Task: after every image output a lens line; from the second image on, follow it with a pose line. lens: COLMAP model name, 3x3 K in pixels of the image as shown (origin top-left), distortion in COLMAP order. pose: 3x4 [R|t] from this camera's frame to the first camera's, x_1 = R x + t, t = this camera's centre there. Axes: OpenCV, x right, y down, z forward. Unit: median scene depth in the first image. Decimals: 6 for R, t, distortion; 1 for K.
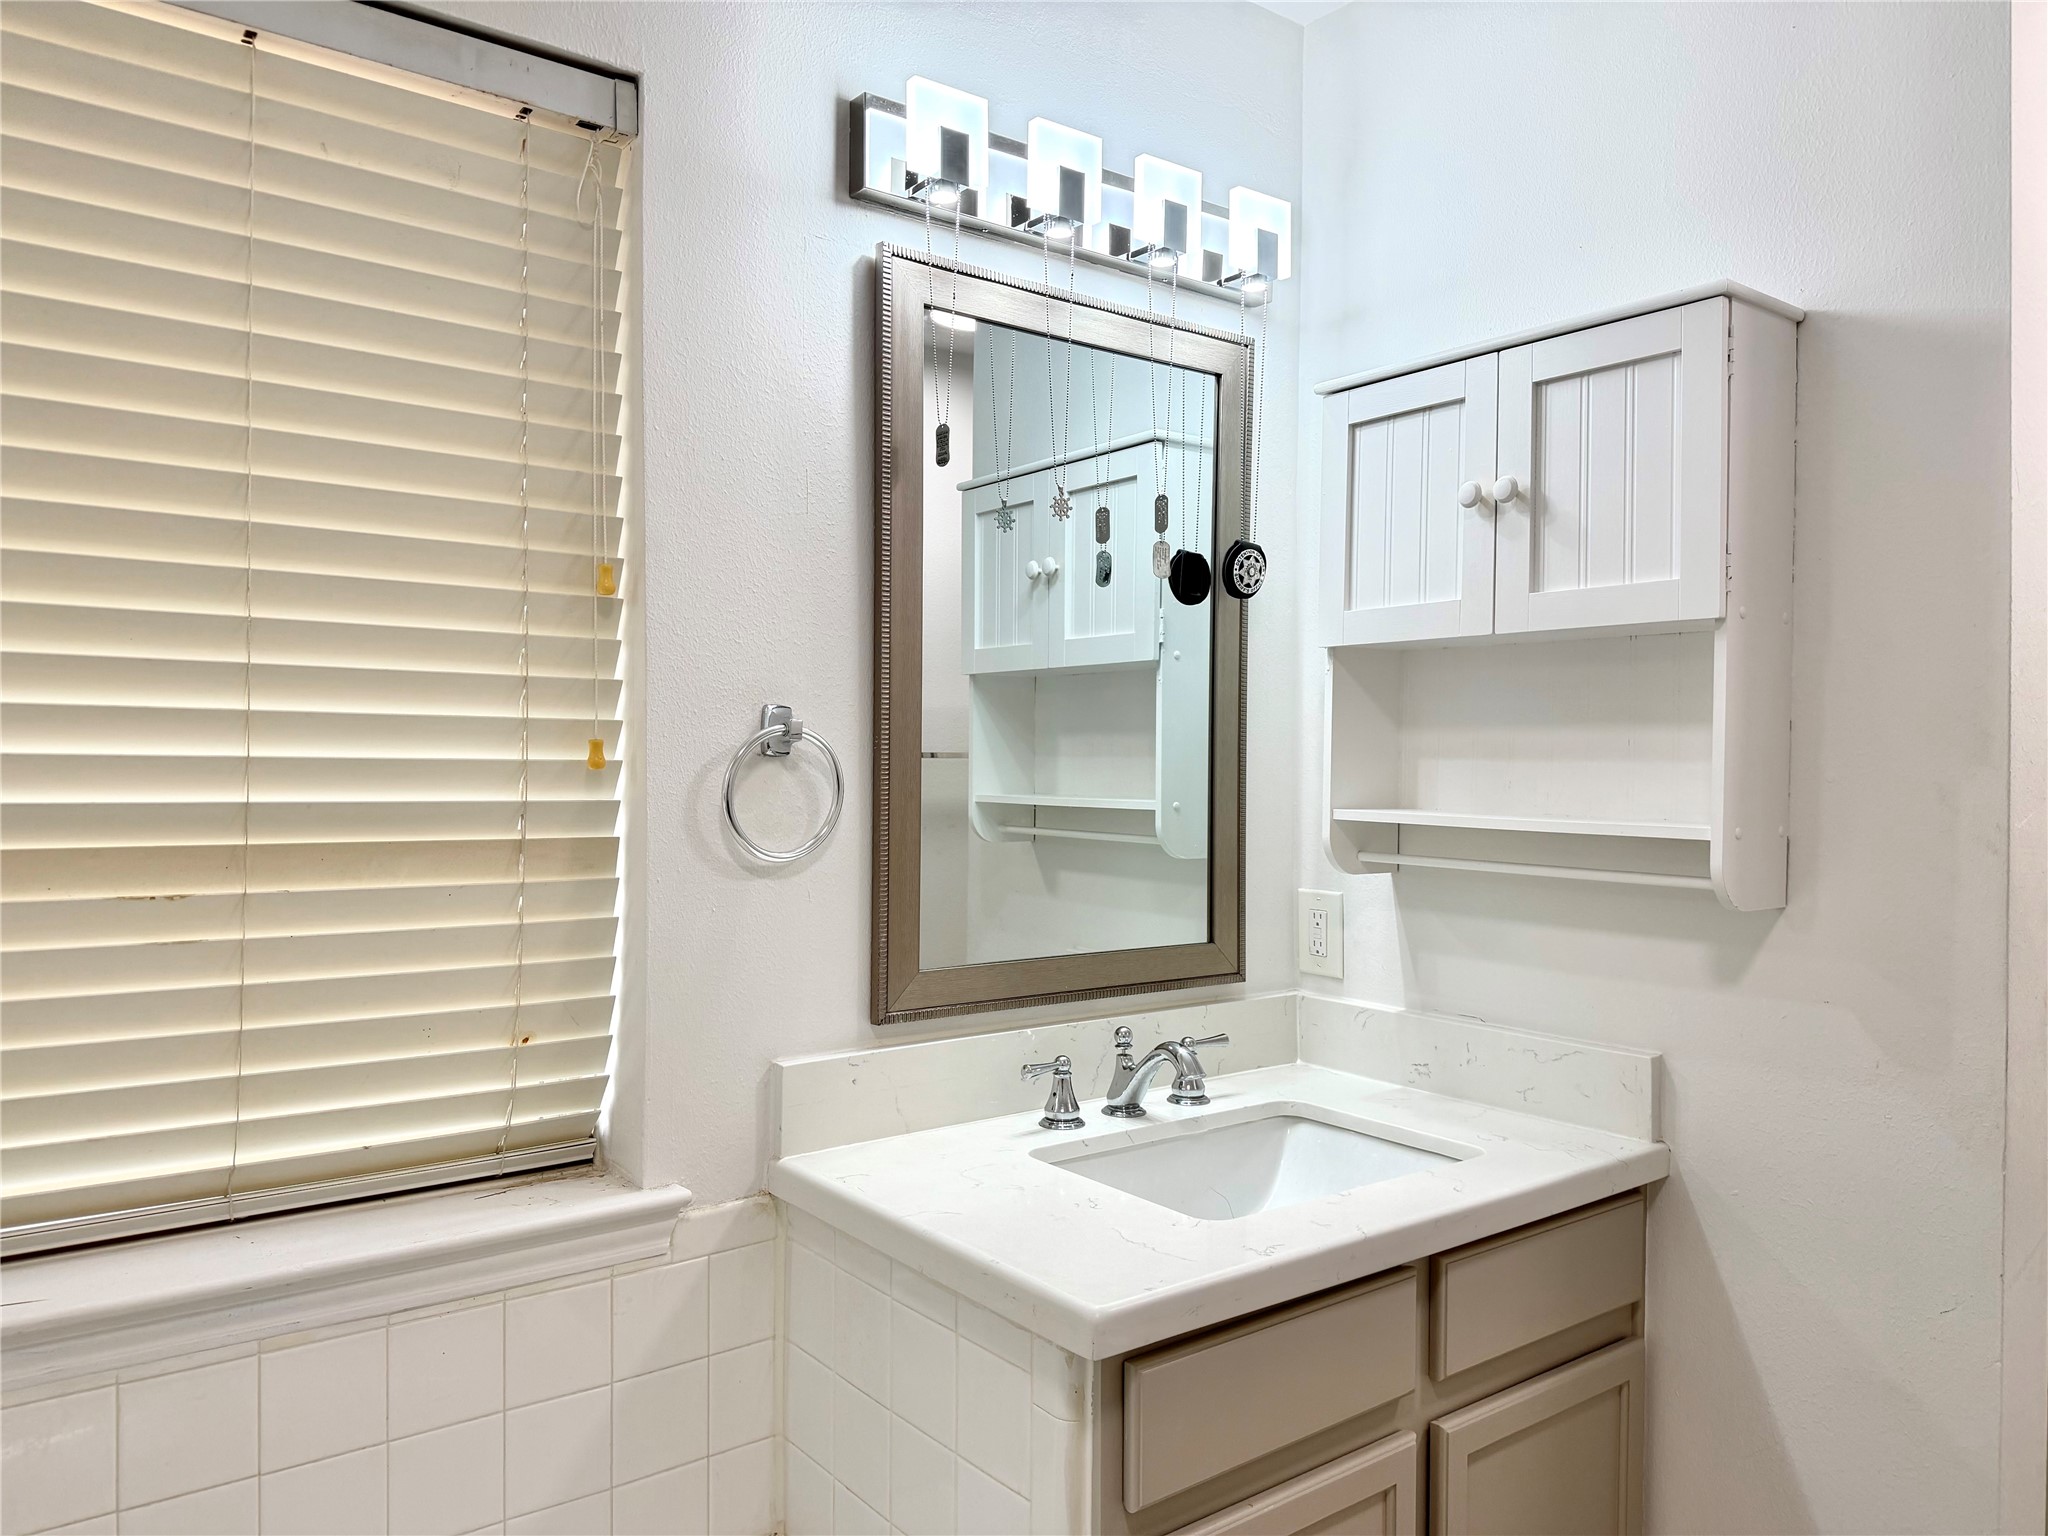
lens RADIAL K [[1454.9, 0, 1005.2], [0, 1454.9, 770.3], [0, 0, 1]] dist [0.054008, -0.081112]
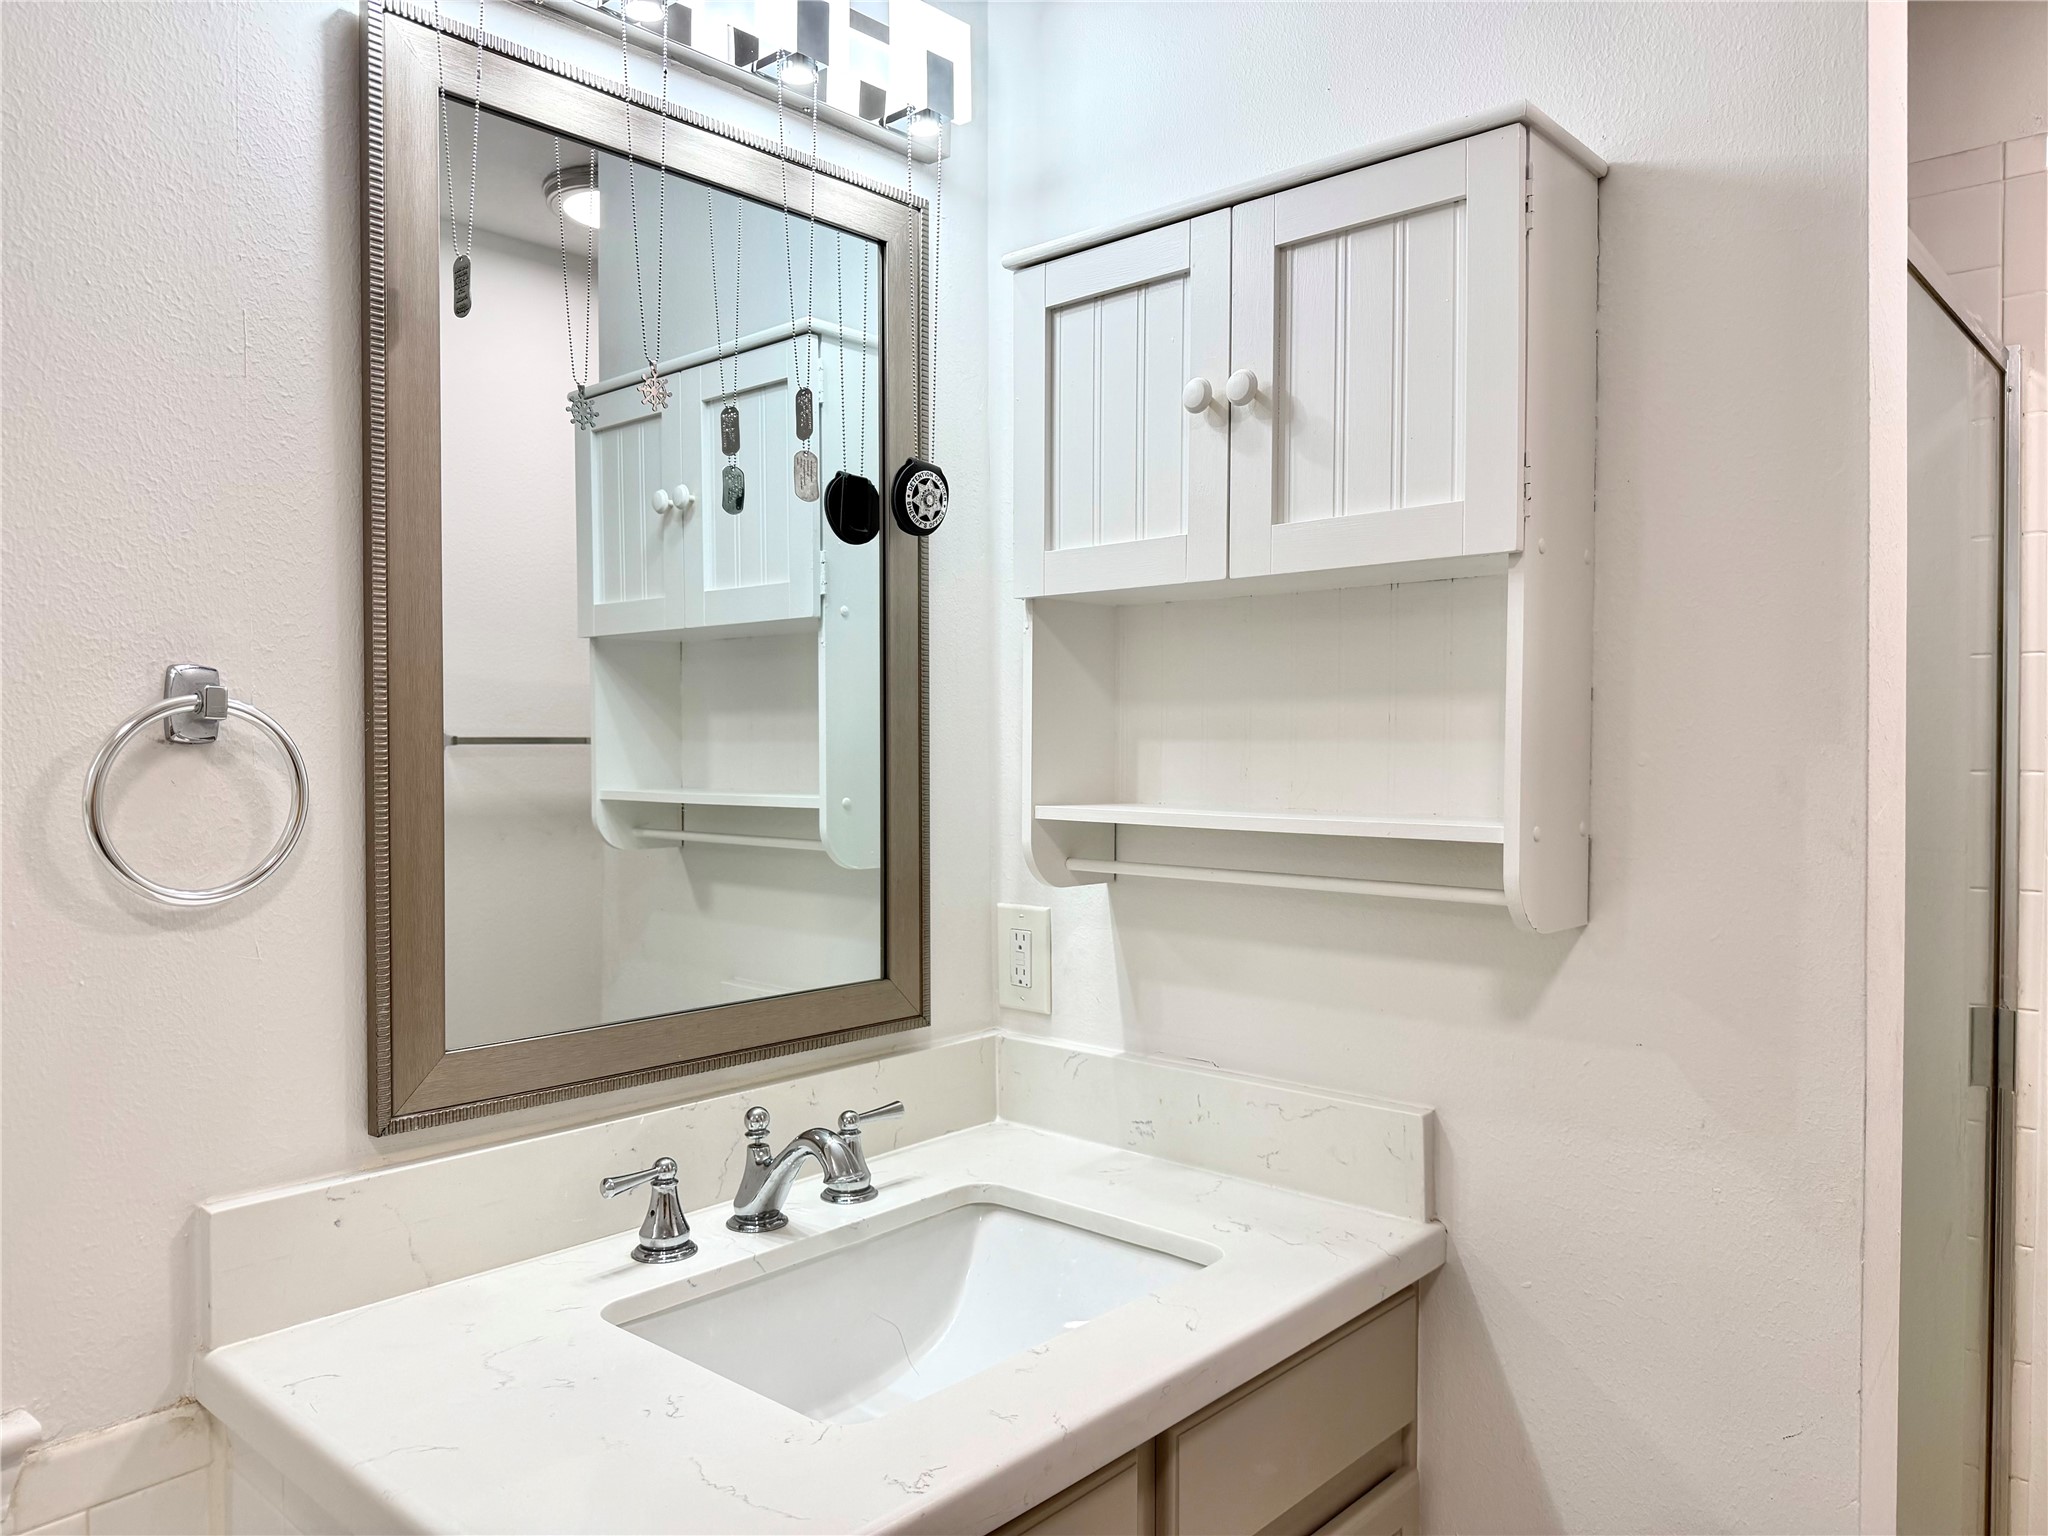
lens RADIAL K [[1454.9, 0, 1022.0], [0, 1454.9, 751.5], [0, 0, 1]] dist [0.054008, -0.081112]
pose [[0.981493, -0.009063, 0.191283, 0.079534], [0.009459, 0.999955, -0.001159, -0.001657], [-0.191264, 0.002947, 0.981534, 0.268644]]
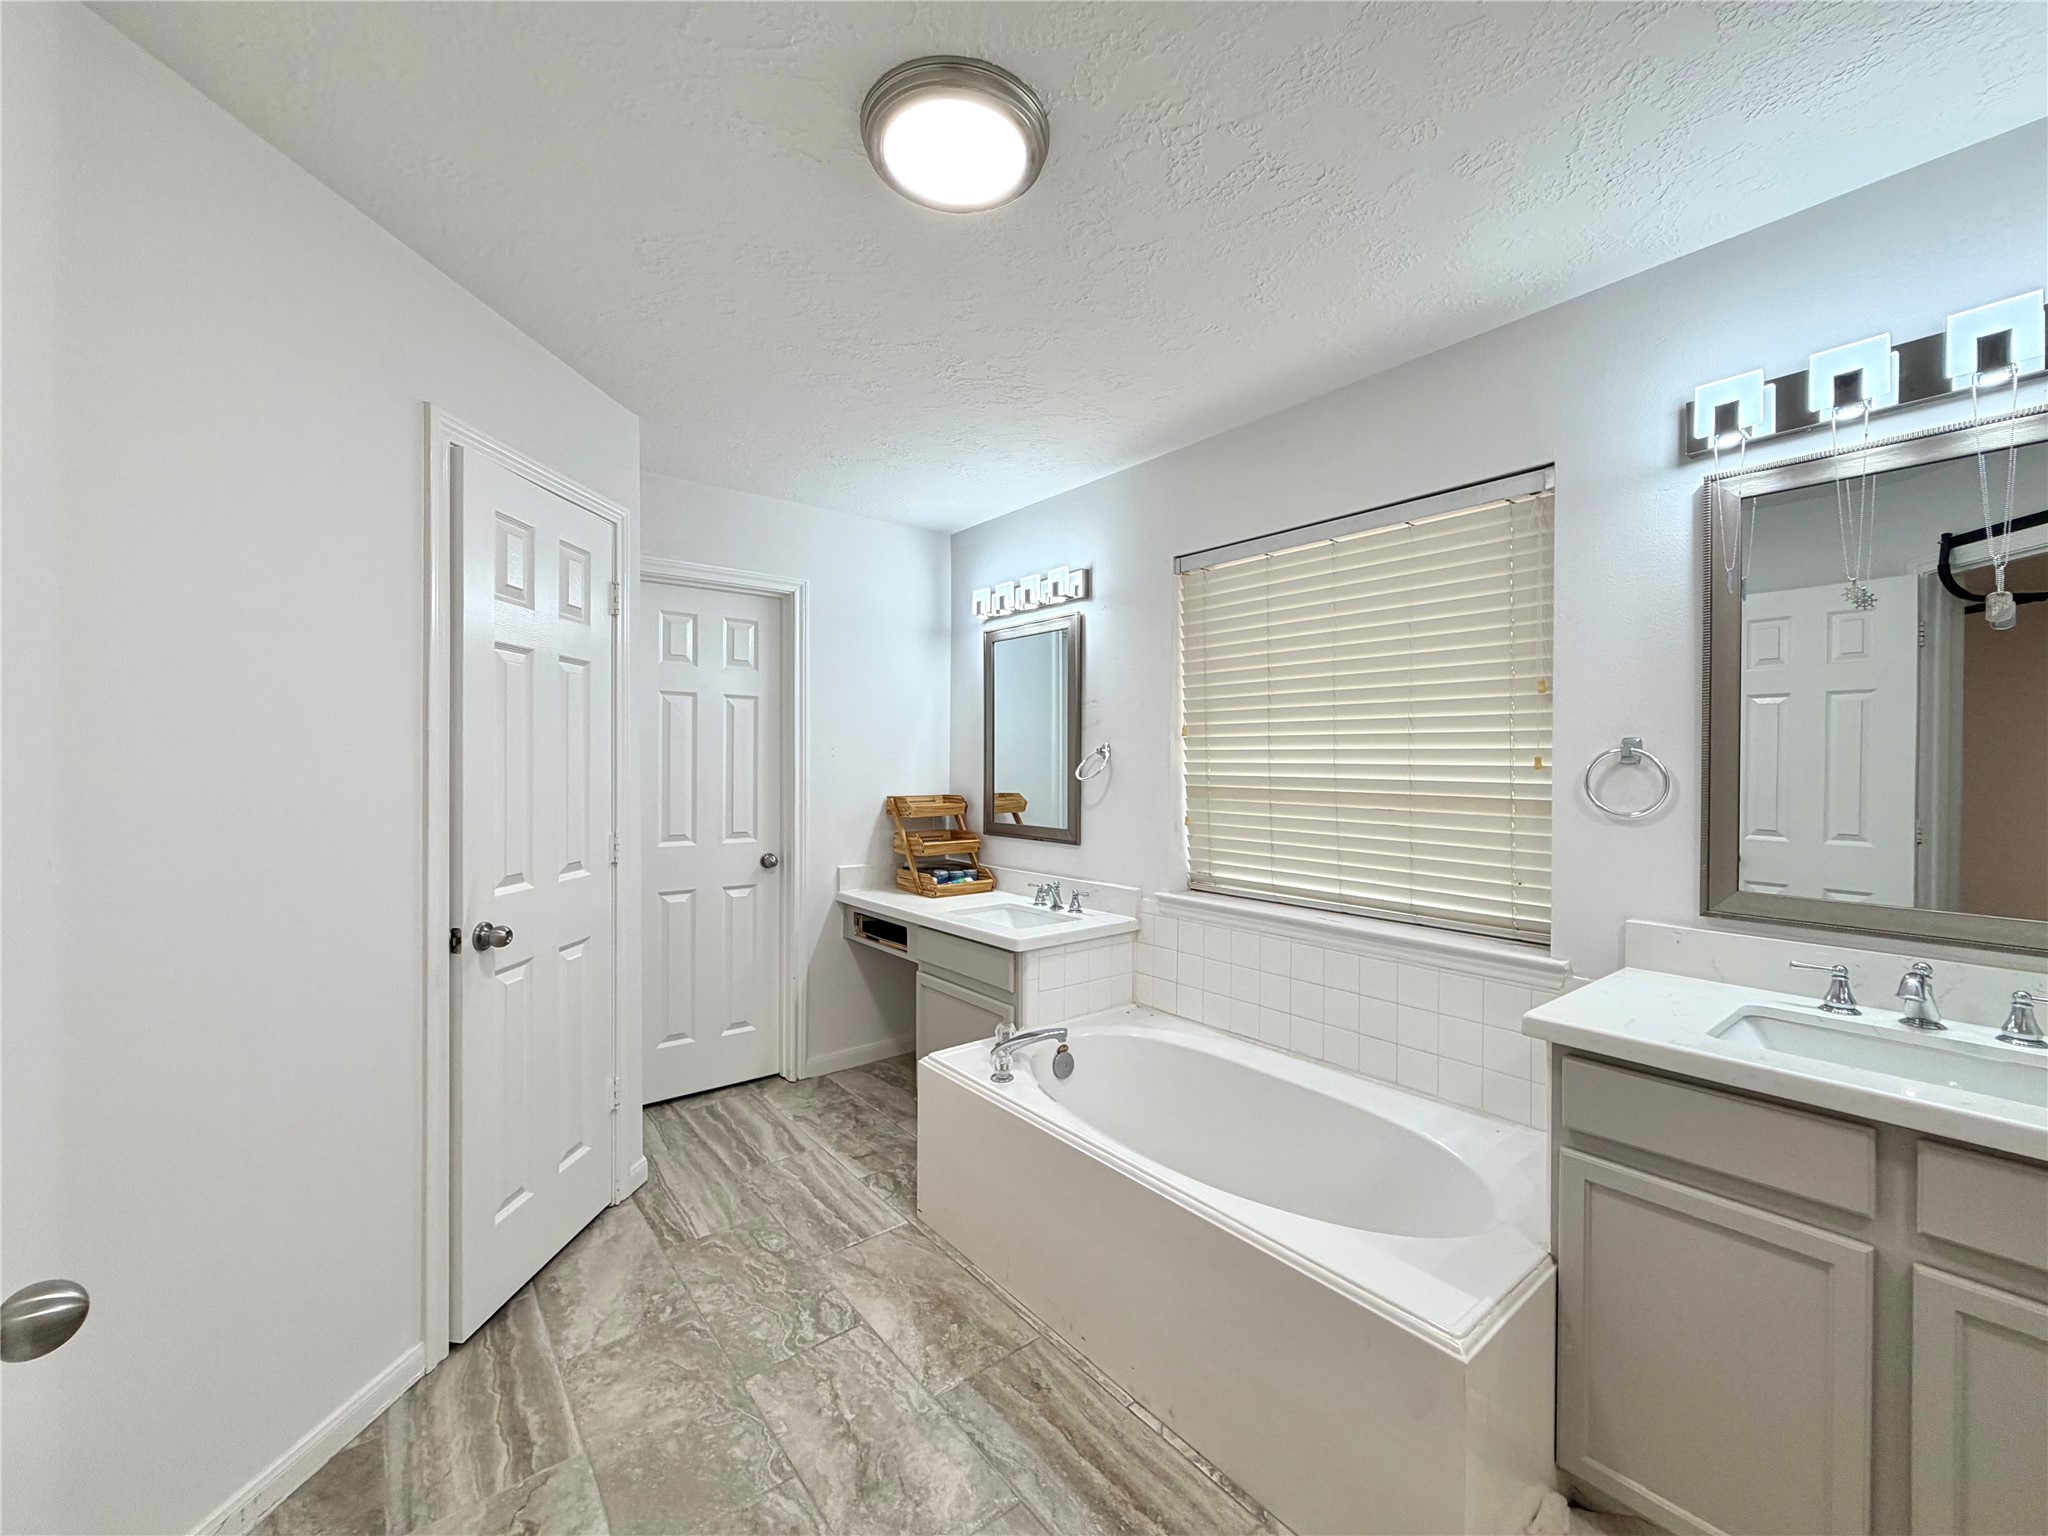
lens RADIAL K [[818.5, 0, 1022.1], [0, 818.5, 764.8], [0, 0, 1]] dist [0.000219, 0.000098]
pose [[0.020495, -0.002424, -0.999787, 0.895113], [-0.013105, 0.999910, -0.002693, 0.004612], [0.999704, 0.013157, 0.020462, 0.147842]]
